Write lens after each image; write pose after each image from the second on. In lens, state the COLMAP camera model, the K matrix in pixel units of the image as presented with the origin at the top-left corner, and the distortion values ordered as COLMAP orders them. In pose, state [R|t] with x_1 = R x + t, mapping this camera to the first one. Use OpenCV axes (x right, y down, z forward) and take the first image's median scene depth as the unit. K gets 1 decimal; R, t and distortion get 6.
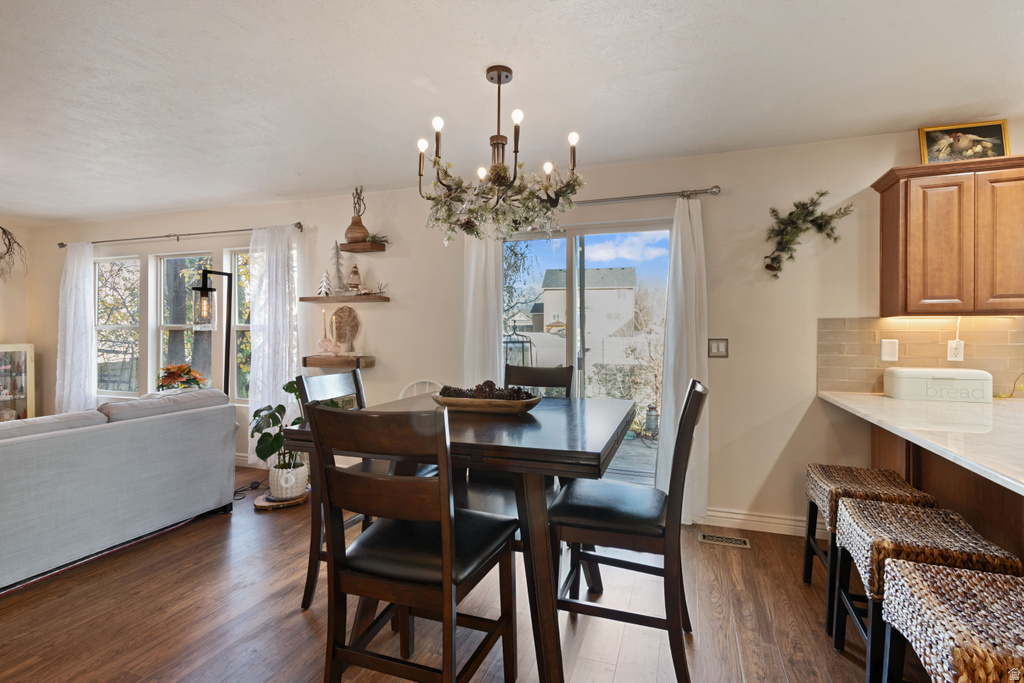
lens RADIAL K [[487.8, 0, 514.5], [0, 487.8, 333.0], [0, 0, 1]] dist [0.009554, -0.001186]
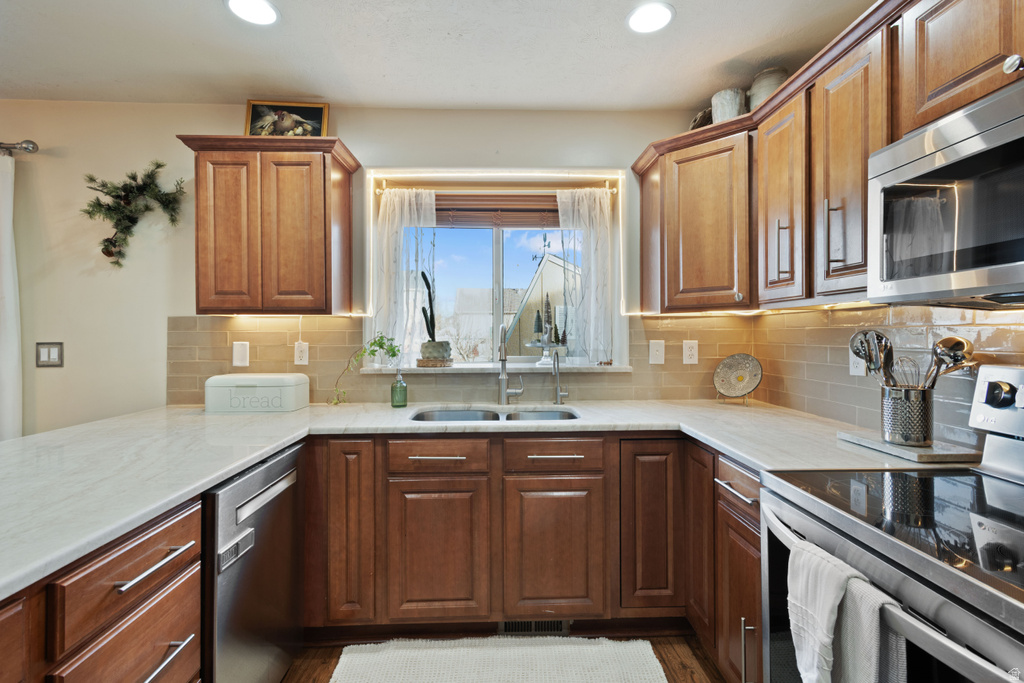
lens RADIAL K [[487.8, 0, 514.8], [0, 487.8, 334.0], [0, 0, 1]] dist [0.009554, -0.001186]
pose [[0.926062, -0.004294, 0.377346, 0.957484], [0.004962, 0.999987, -0.000796, 0.002968], [-0.377338, 0.002610, 0.926072, 0.015188]]
